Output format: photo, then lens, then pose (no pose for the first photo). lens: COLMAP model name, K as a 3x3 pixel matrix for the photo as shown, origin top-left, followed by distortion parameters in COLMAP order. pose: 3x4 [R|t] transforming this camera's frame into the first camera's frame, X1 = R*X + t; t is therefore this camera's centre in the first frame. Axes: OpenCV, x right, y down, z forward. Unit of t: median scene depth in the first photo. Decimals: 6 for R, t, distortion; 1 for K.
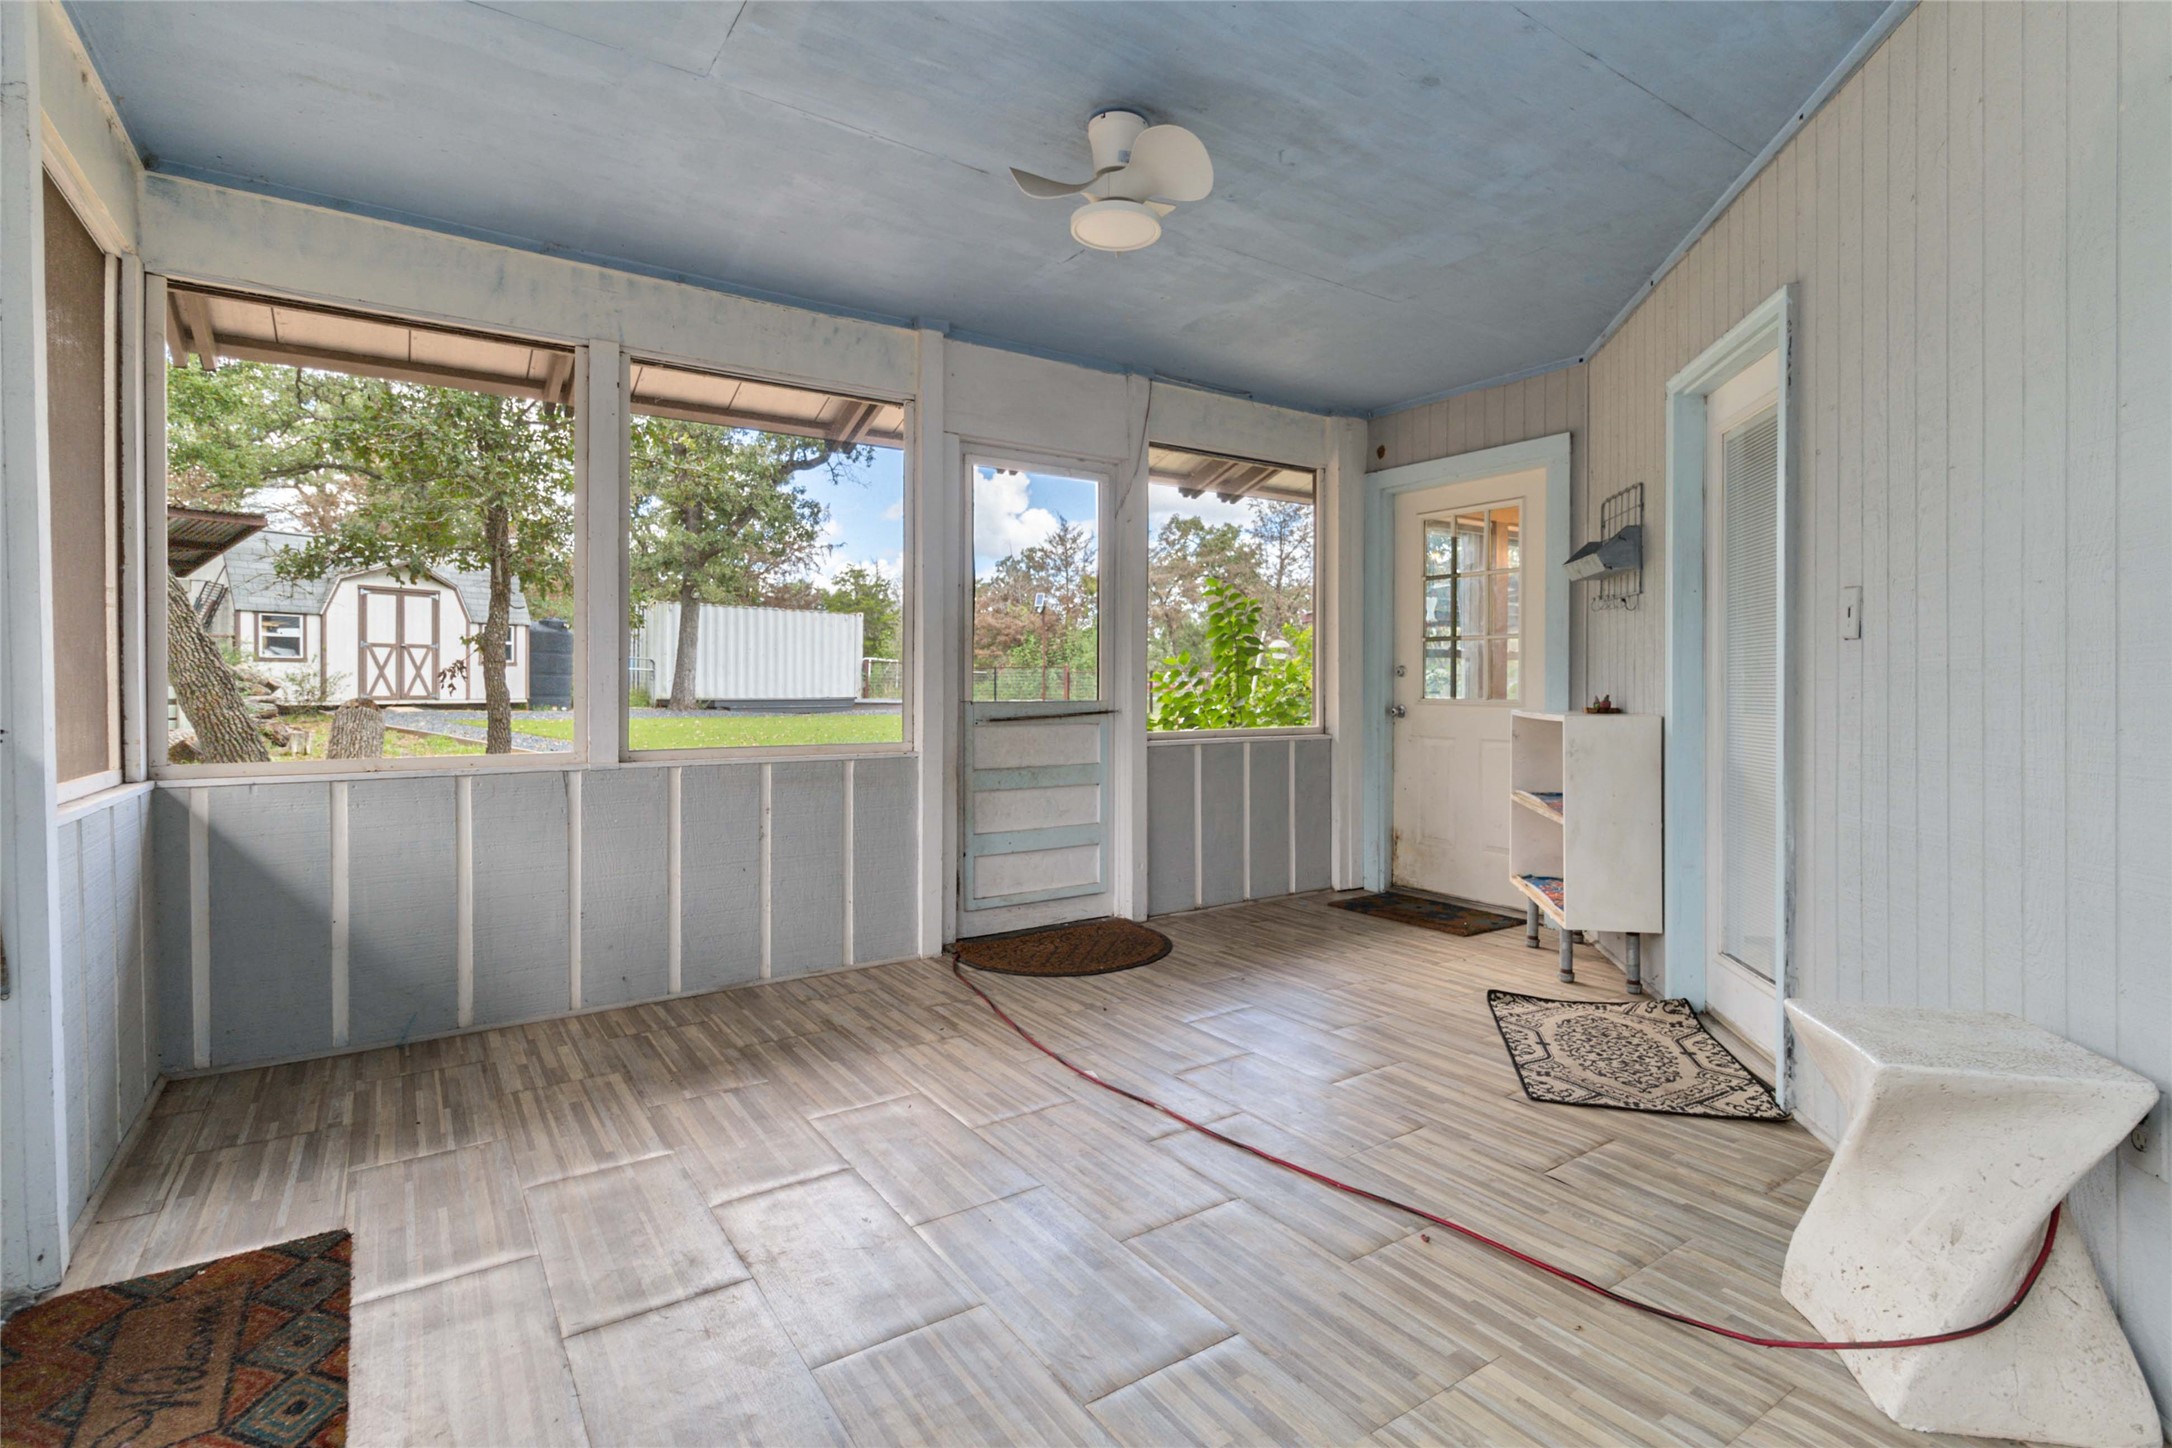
lens RADIAL K [[1032.8, 0, 1108.8], [0, 1032.8, 694.4], [0, 0, 1]] dist [0.000565, 0.001668]
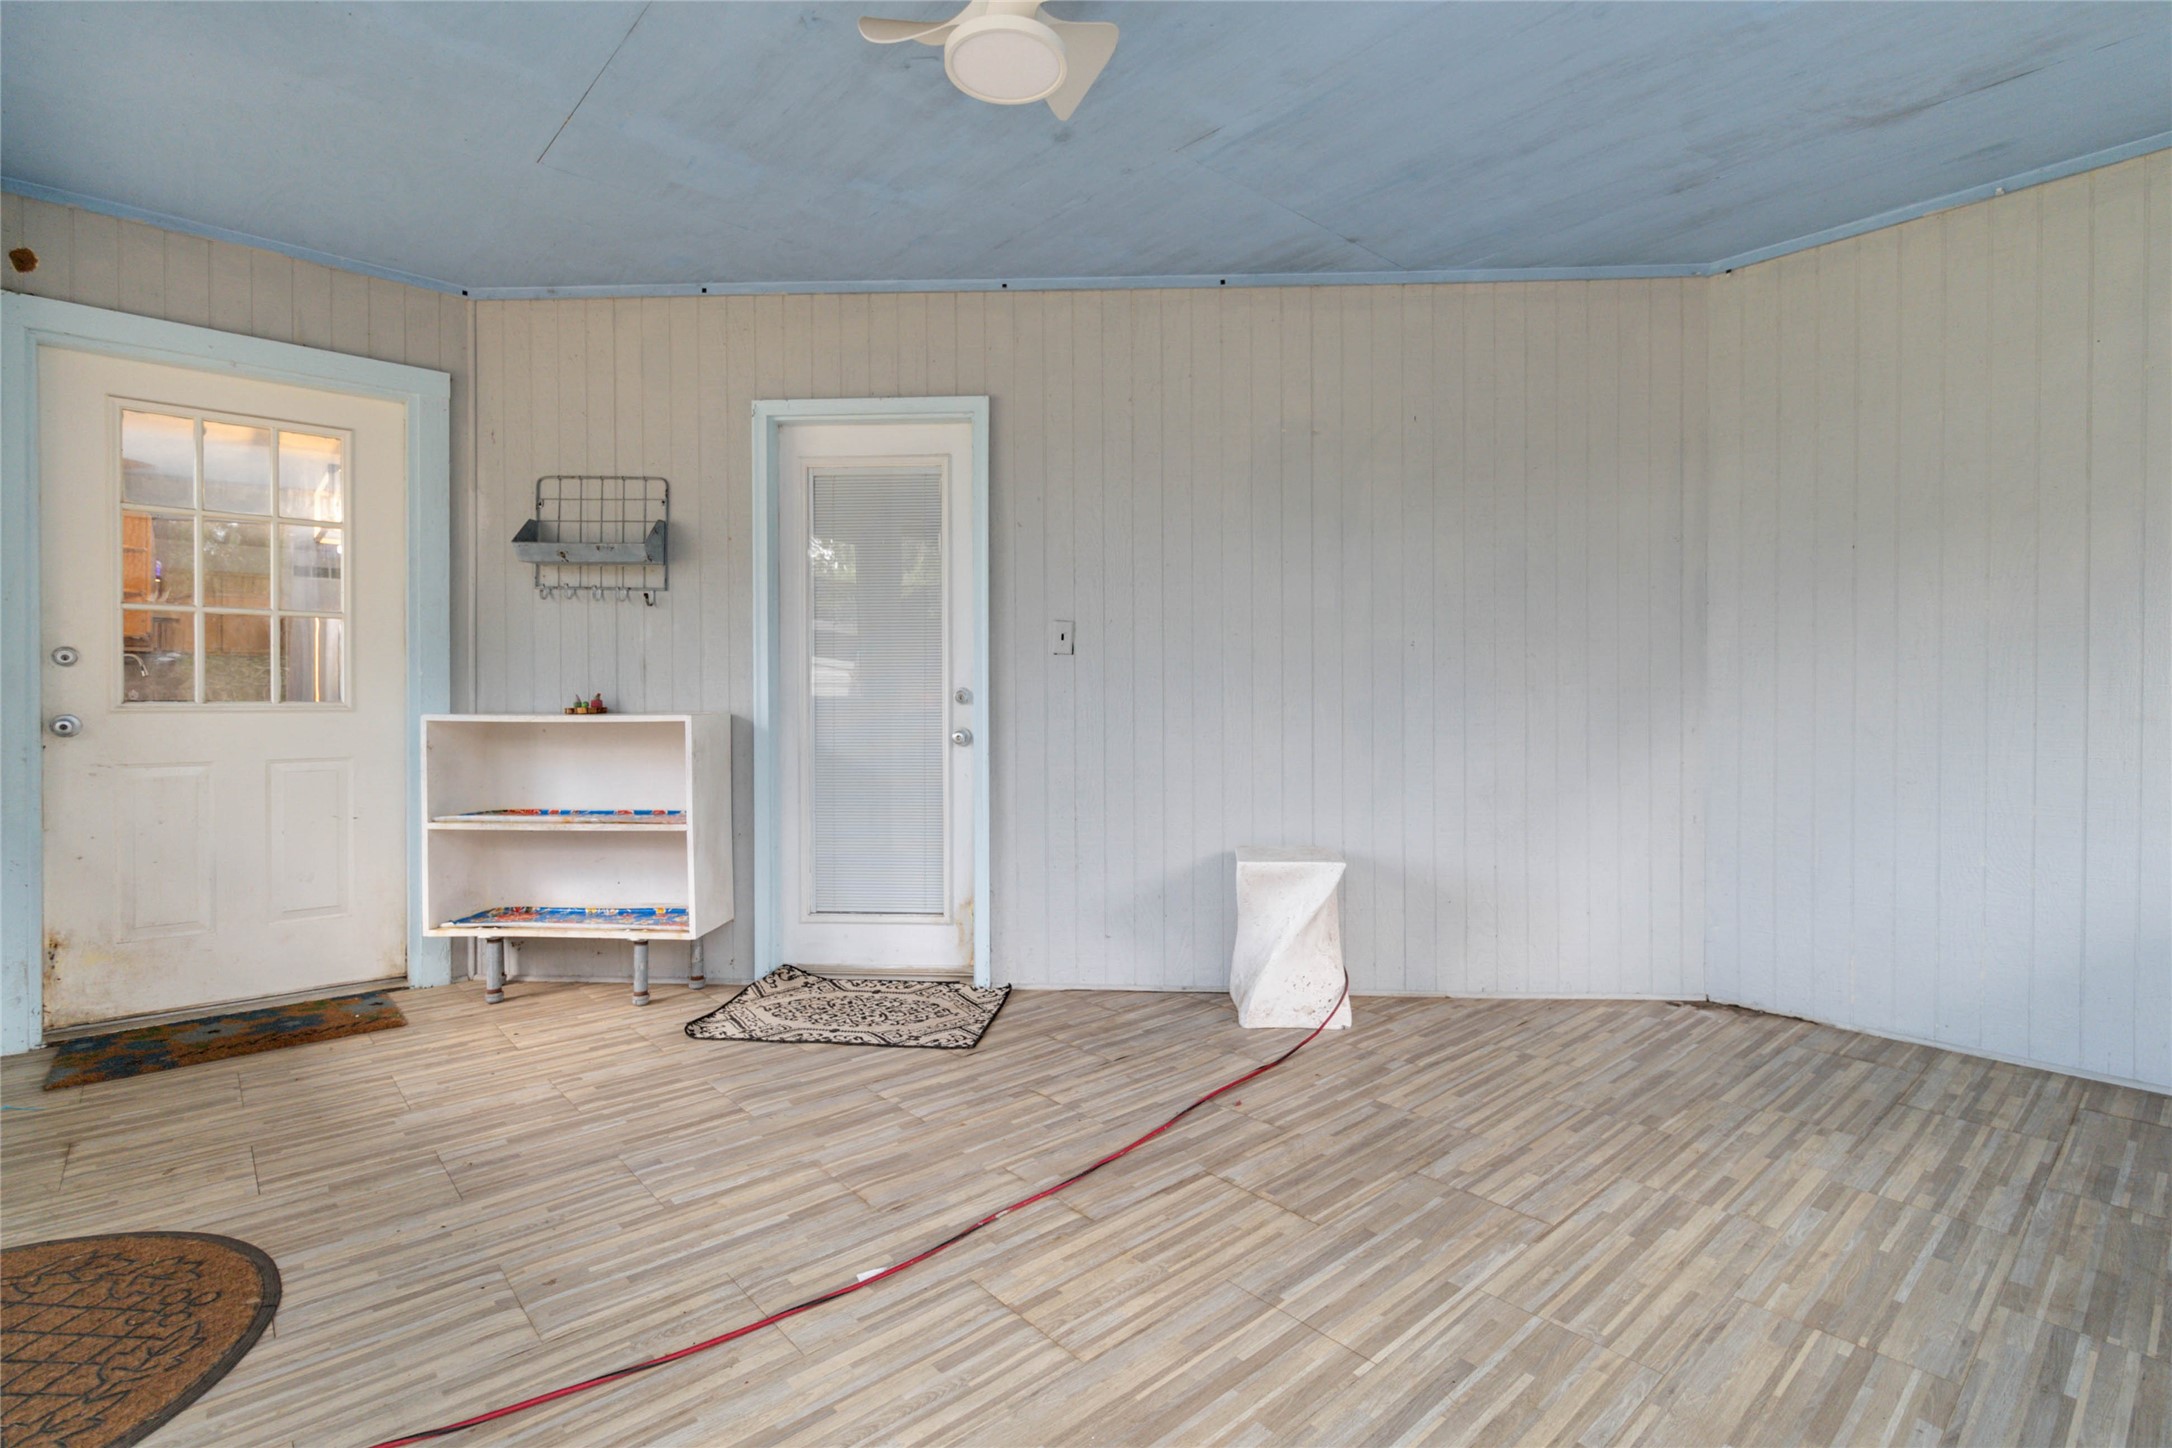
lens RADIAL K [[1032.8, 0, 1085.4], [0, 1032.8, 700.6], [0, 0, 1]] dist [0.000565, 0.001668]
pose [[-0.119979, -0.009790, 0.992728, -0.681904], [0.007091, 0.999917, 0.010718, 0.000138], [-0.992751, 0.008325, -0.119900, 0.949278]]
